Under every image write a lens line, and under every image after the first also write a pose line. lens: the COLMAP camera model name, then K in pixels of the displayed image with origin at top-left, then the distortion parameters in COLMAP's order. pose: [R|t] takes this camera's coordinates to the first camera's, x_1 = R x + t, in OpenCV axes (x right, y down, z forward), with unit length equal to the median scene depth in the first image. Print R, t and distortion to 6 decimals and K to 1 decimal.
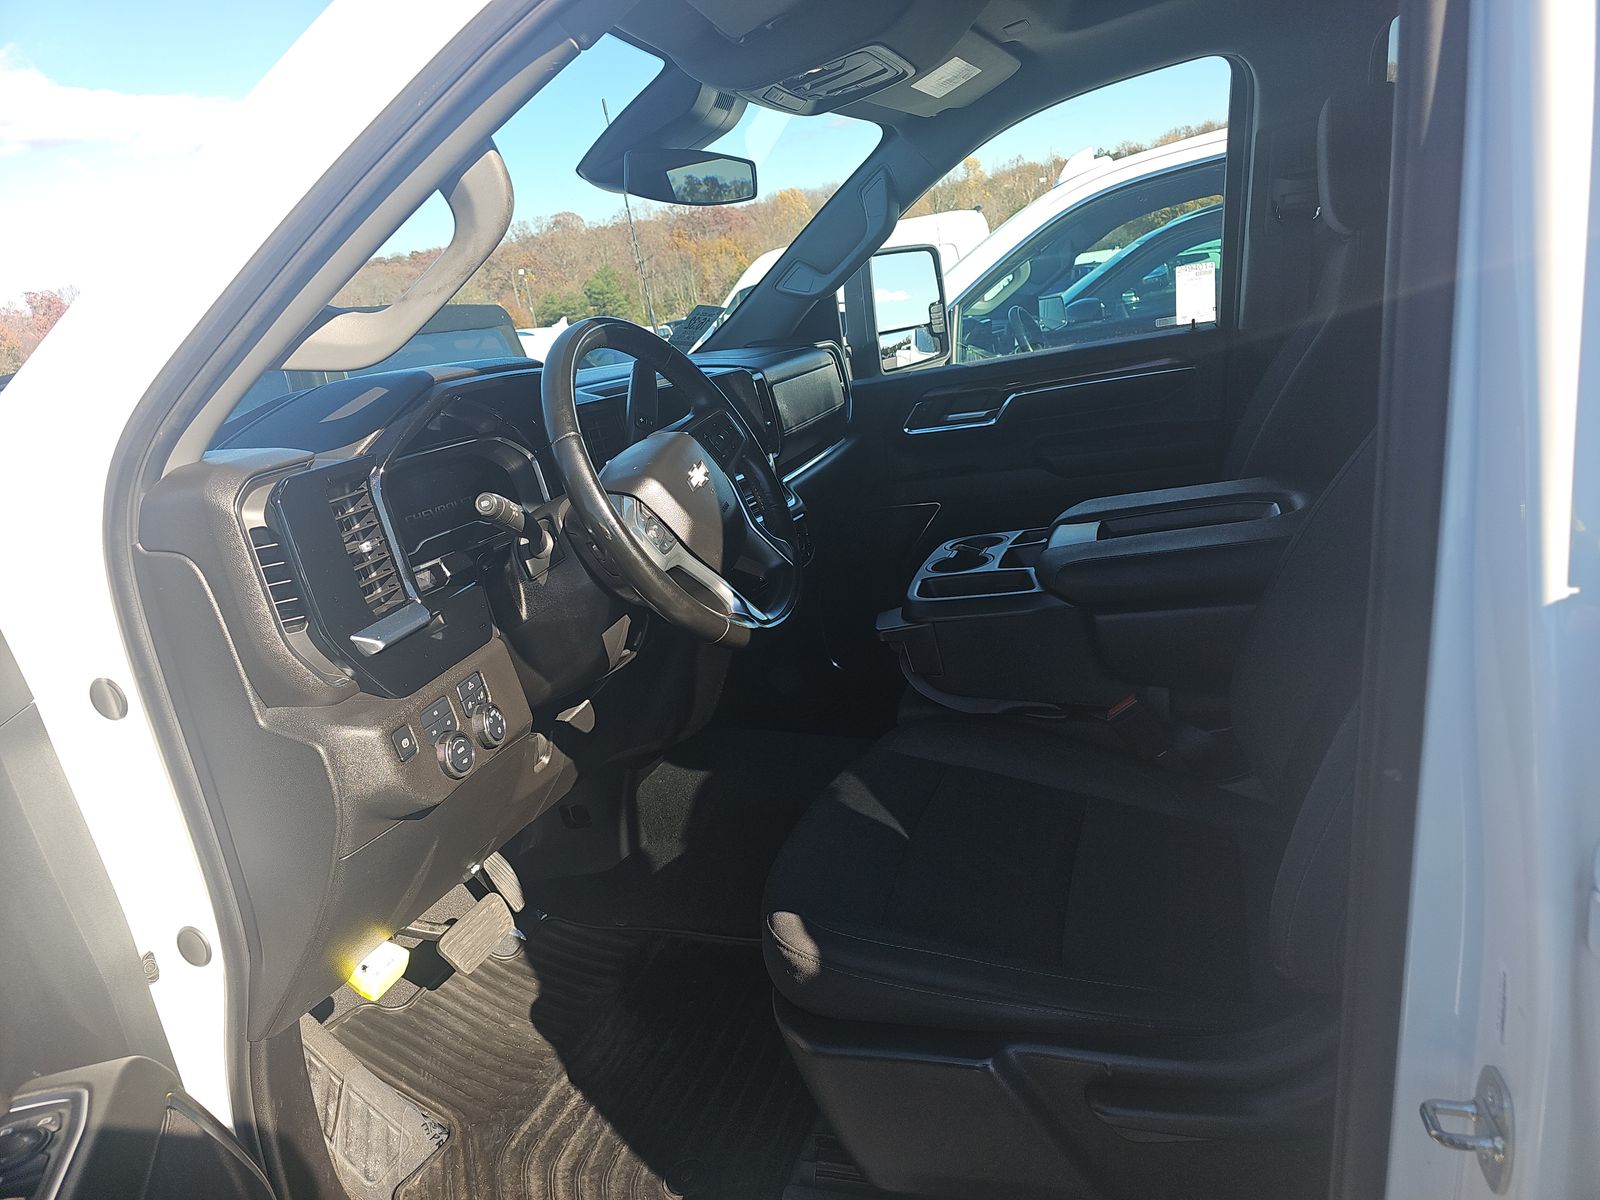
lens RADIAL K [[1167.2, 0, 800.0], [0, 1167.2, 600.0], [0, 0, 1]] dist [0.107049, -0.088487]
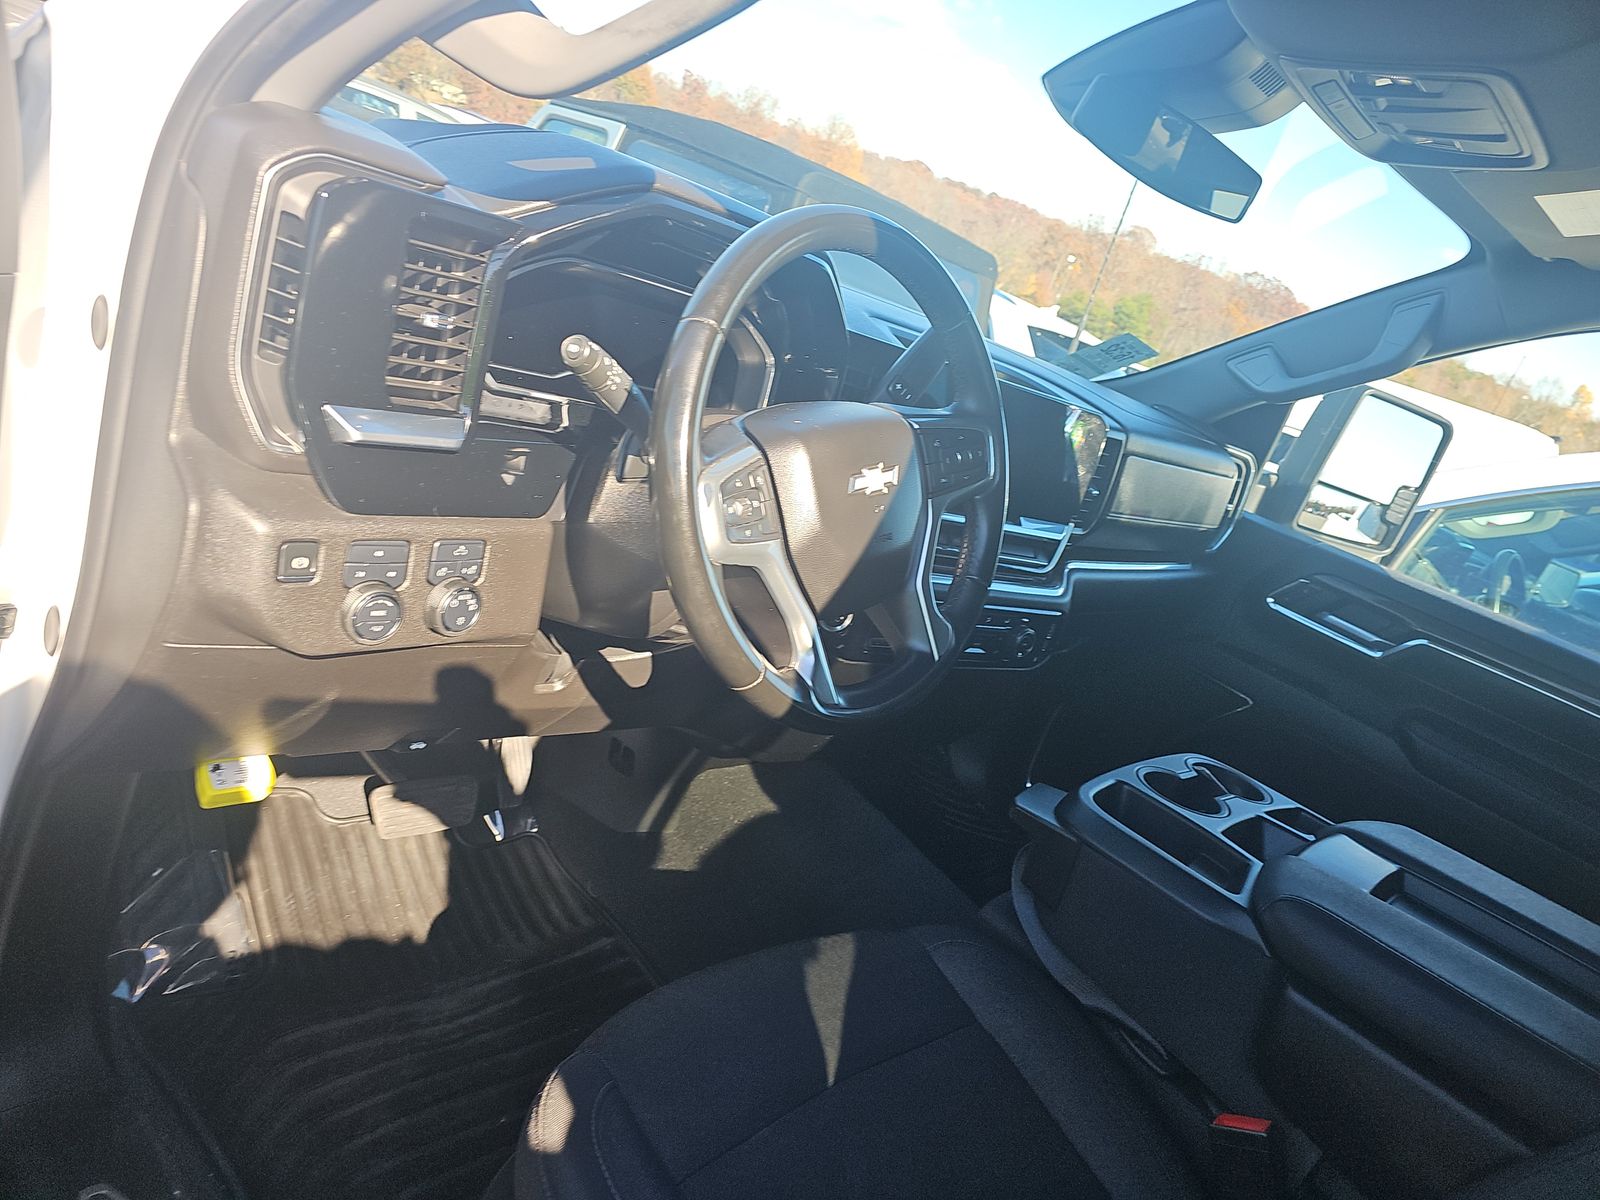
lens RADIAL K [[1121.1, 0, 814.1], [0, 1121.1, 620.6], [0, 0, 1]] dist [0.052734, -0.047912]
pose [[0.784302, 0.560049, -0.266861, 0.089575], [-0.552163, 0.826278, 0.111269, -0.073617], [0.282818, 0.060083, 0.957290, 0.283555]]
